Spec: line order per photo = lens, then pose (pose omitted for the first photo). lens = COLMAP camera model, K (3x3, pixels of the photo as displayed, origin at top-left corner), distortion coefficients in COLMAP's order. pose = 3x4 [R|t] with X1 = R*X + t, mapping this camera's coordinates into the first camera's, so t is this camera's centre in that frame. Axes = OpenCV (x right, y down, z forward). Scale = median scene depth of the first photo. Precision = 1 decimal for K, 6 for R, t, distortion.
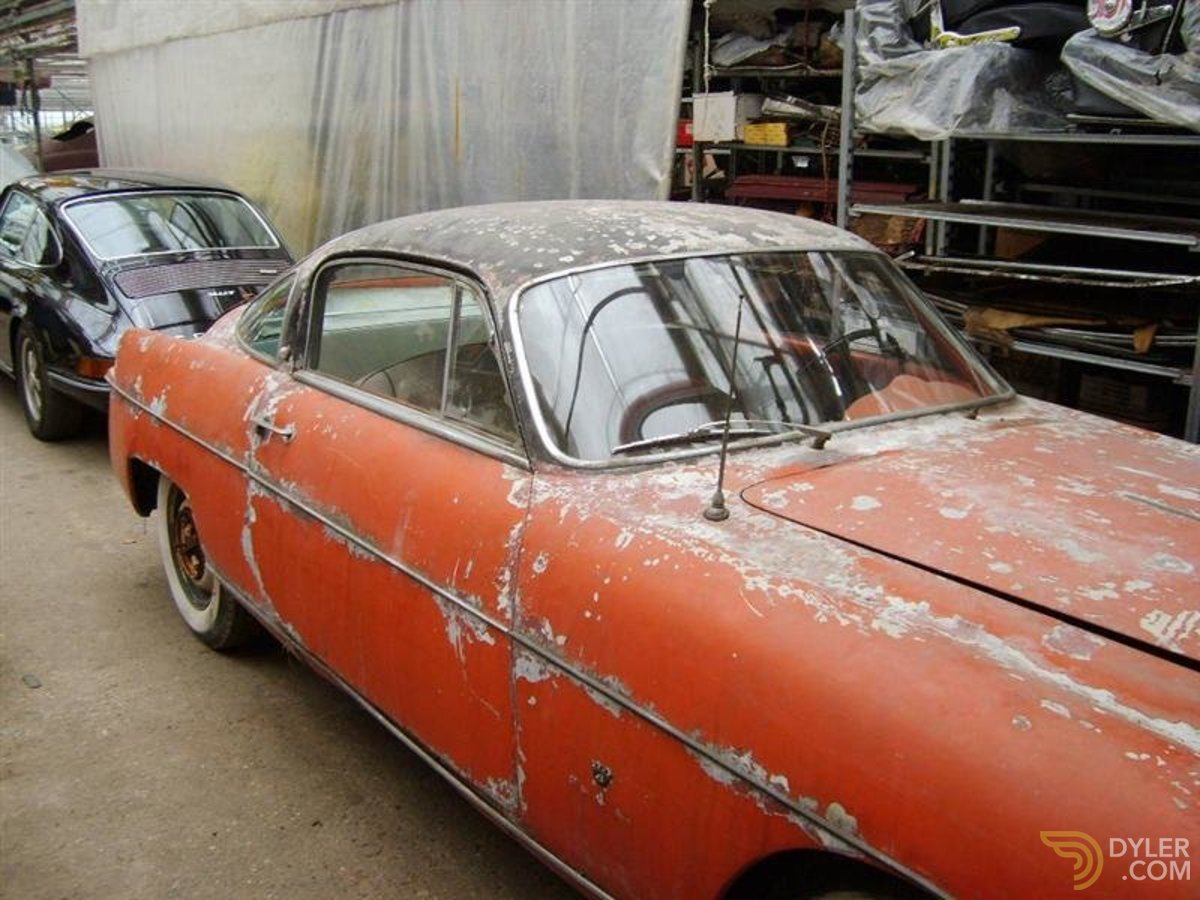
lens RADIAL K [[1260.2, 0, 600.0], [0, 1260.2, 450.0], [0, 0, 1]] dist [-0.149971, 0.167595]
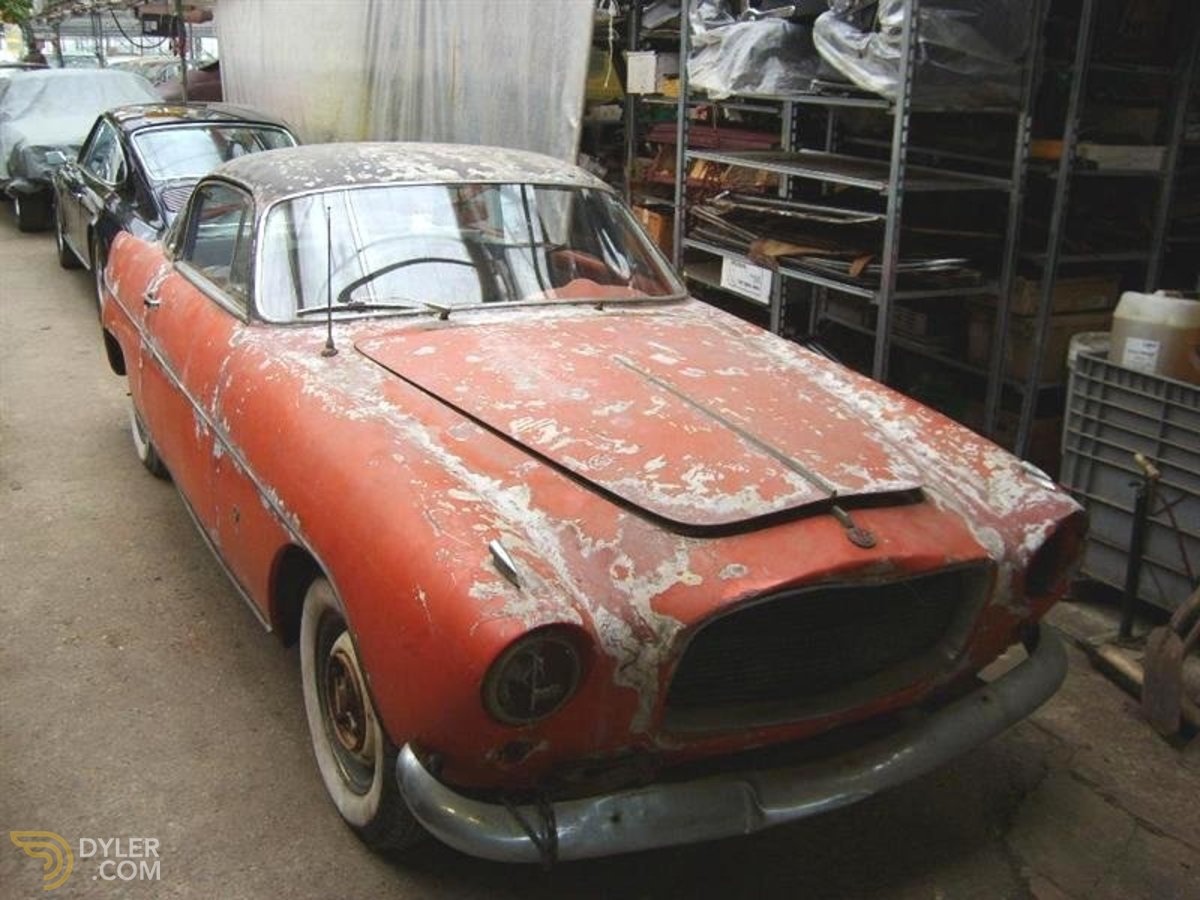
lens RADIAL K [[1277.8, 0, 600.0], [0, 1277.8, 450.0], [0, 0, 1]] dist [-0.190124, 0.308872]
pose [[0.986671, 0.065619, -0.148913, 0.369251], [-0.059006, 0.997083, 0.048405, 0.042457], [0.151655, -0.038973, 0.987665, -0.262152]]
